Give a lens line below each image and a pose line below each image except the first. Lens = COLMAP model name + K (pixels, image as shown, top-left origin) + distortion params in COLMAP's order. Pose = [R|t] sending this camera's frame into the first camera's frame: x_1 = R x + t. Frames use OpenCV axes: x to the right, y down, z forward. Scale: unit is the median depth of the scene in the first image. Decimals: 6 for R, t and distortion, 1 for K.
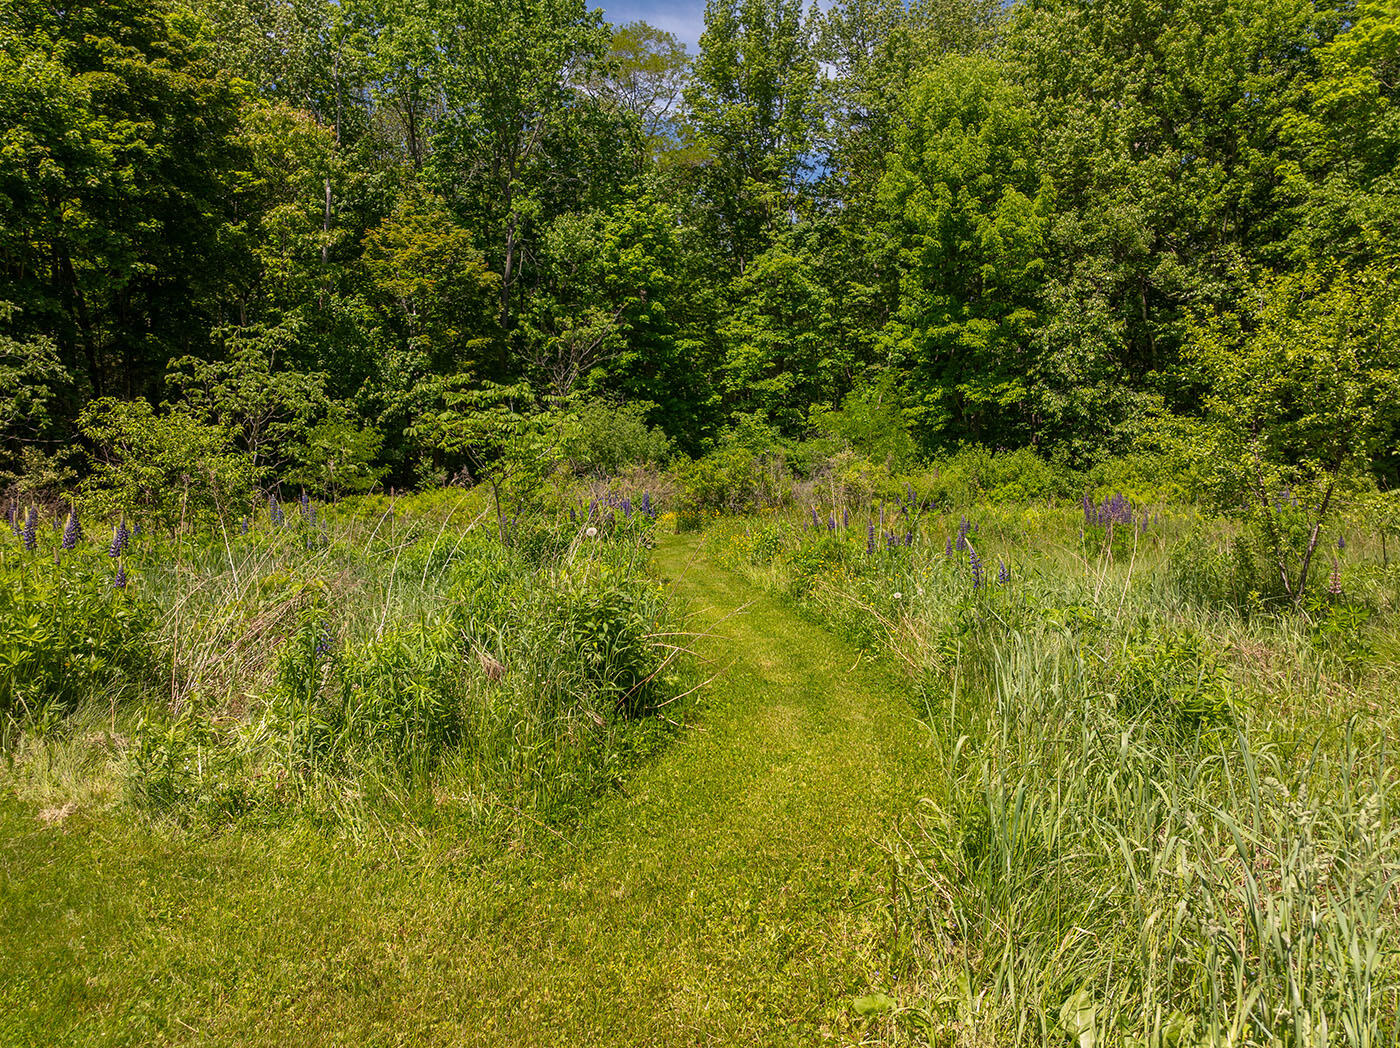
lens RADIAL K [[1002.3, 0, 700.0], [0, 1002.3, 524.0], [0, 0, 1]] dist [-0.041172, 0.042666]
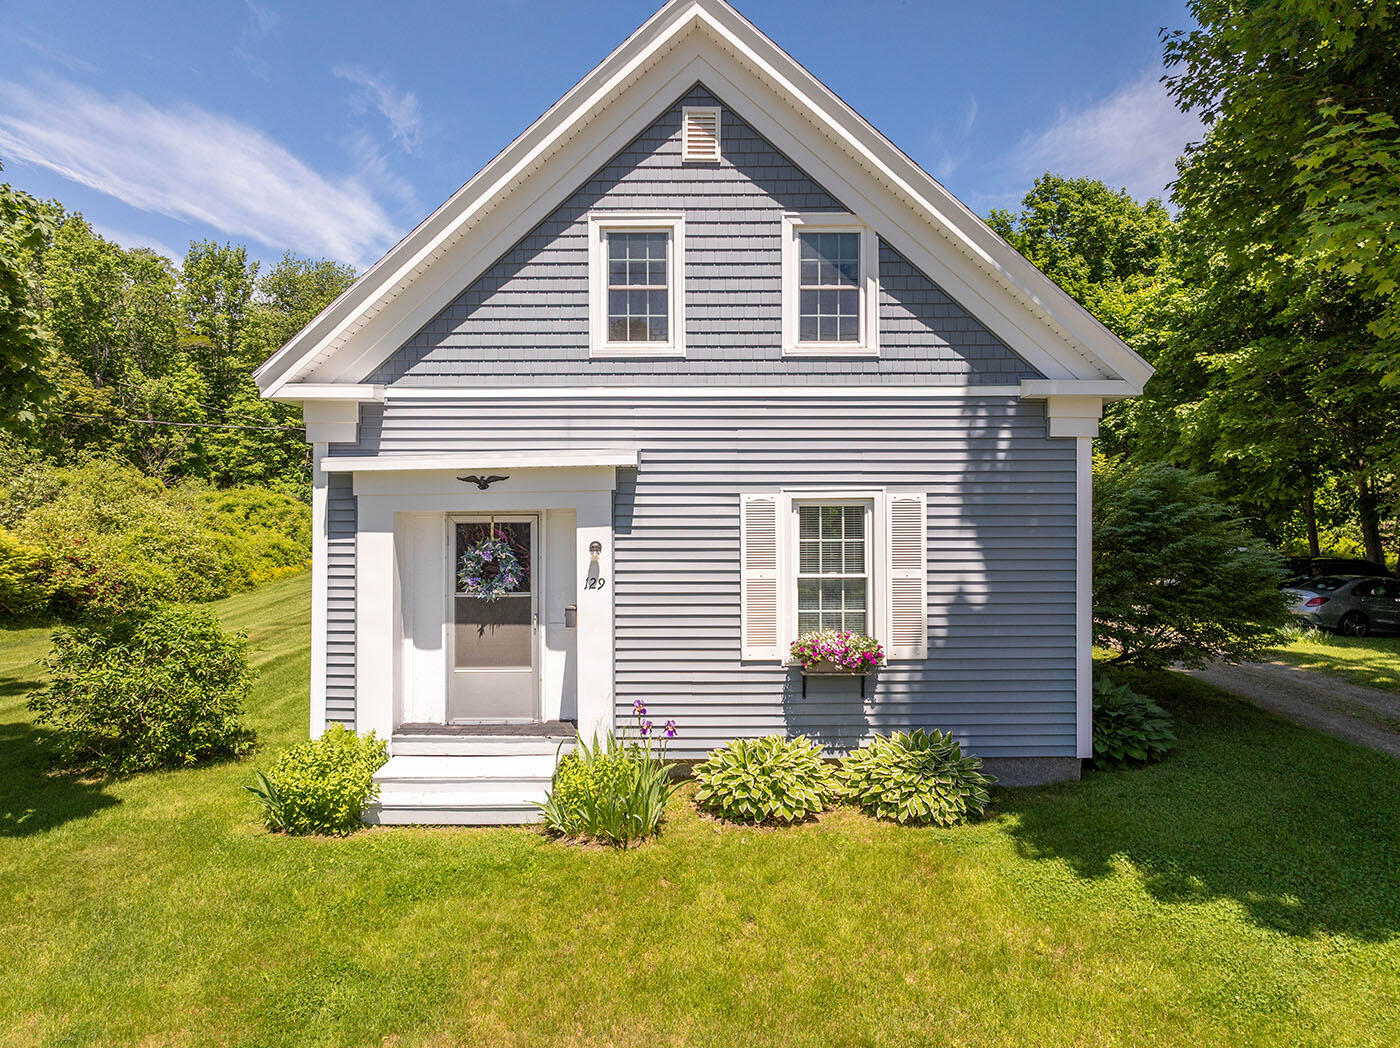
lens RADIAL K [[1002.3, 0, 700.0], [0, 1002.3, 524.0], [0, 0, 1]] dist [-0.041172, 0.042666]
pose [[0.698734, -0.003556, 0.715372, -0.915621], [0.017123, 0.999784, -0.011755, 0.008714], [-0.715176, 0.020463, 0.698644, -1.267227]]
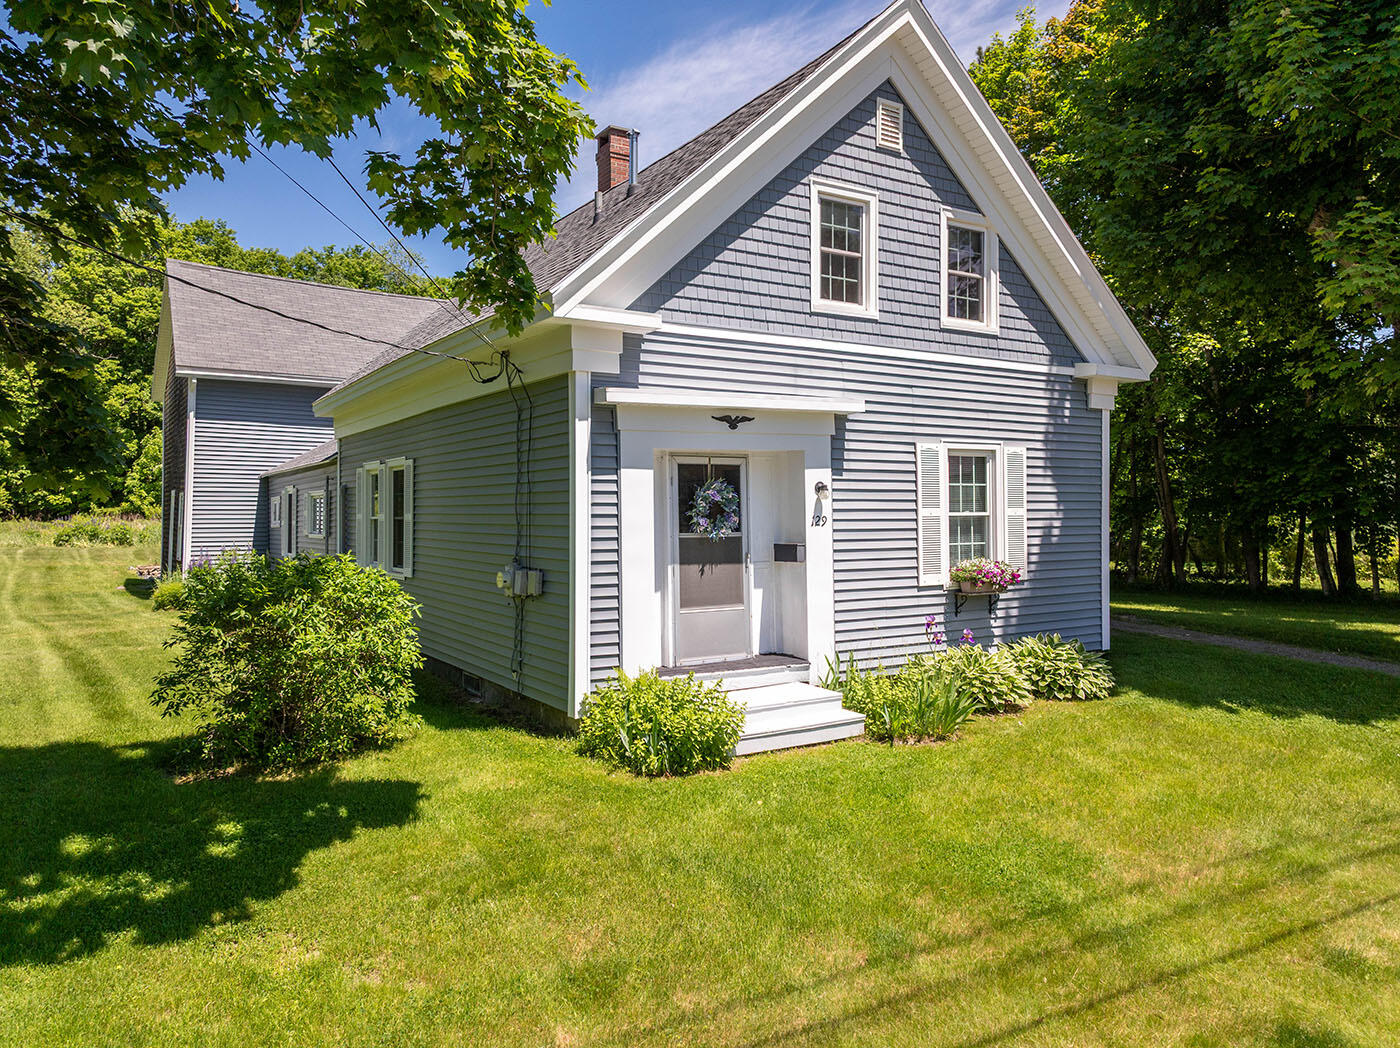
lens RADIAL K [[1002.3, 0, 700.0], [0, 1002.3, 524.0], [0, 0, 1]] dist [-0.041172, 0.042666]
pose [[0.218047, -0.007261, 0.975911, -1.041944], [0.027406, 0.999624, 0.001314, 0.021417], [-0.975553, 0.026459, 0.218164, -1.076195]]
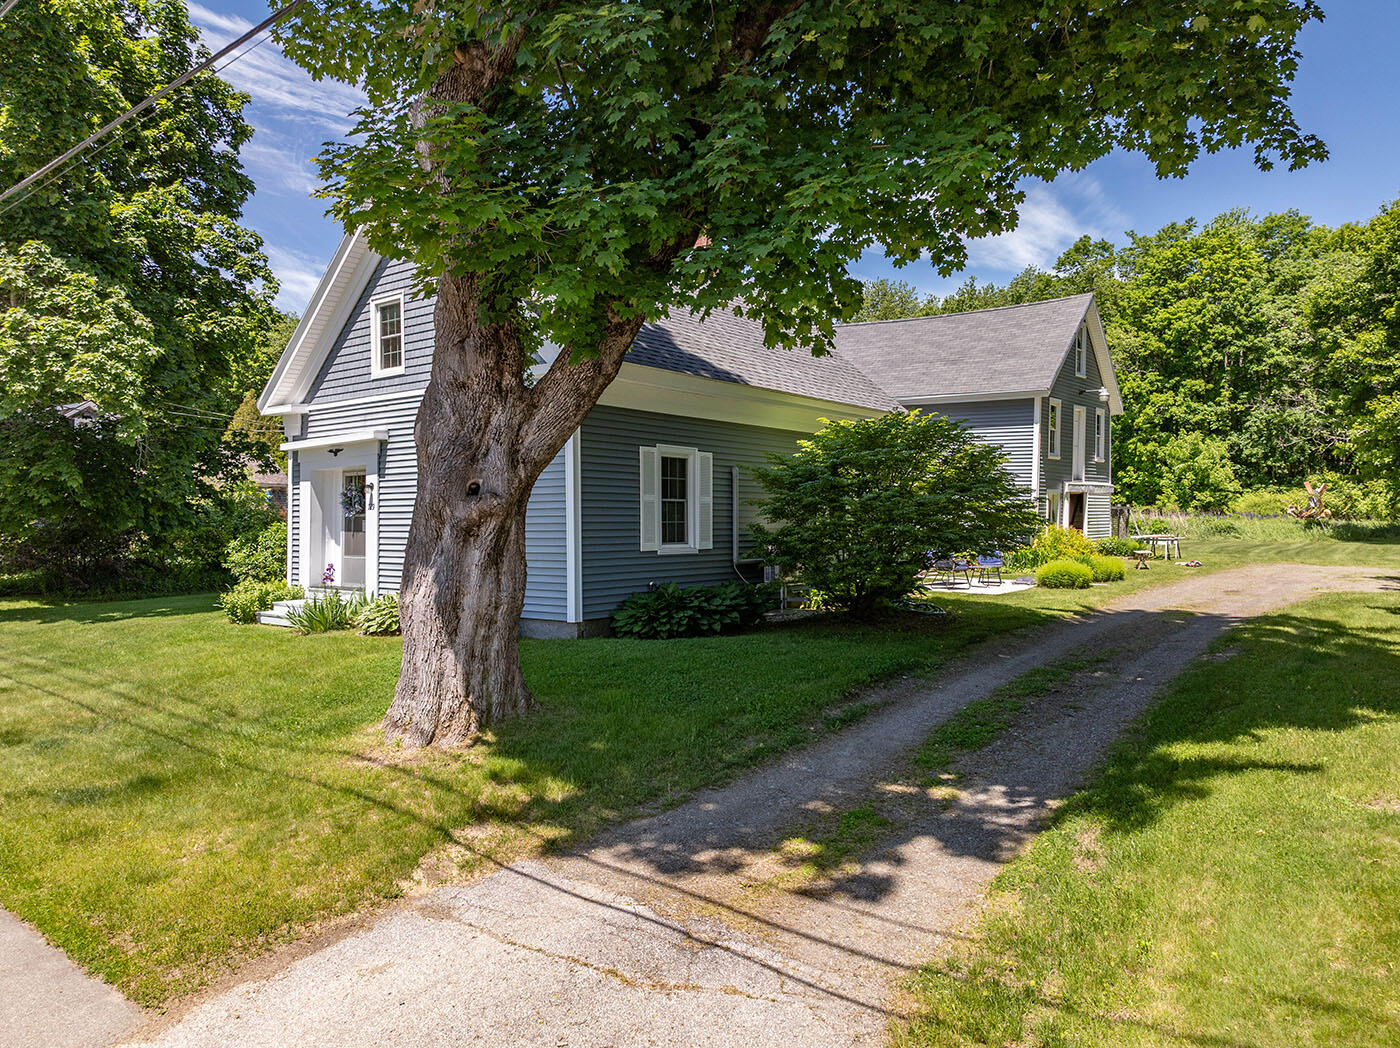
lens RADIAL K [[1006.9, 0, 700.0], [0, 1006.9, 524.0], [0, 0, 1]] dist [-0.040087, 0.020072]
pose [[0.990864, -0.004723, 0.134786, -0.634687], [0.007879, 0.999707, -0.022887, 0.043617], [-0.134638, 0.023740, 0.990610, -1.571644]]
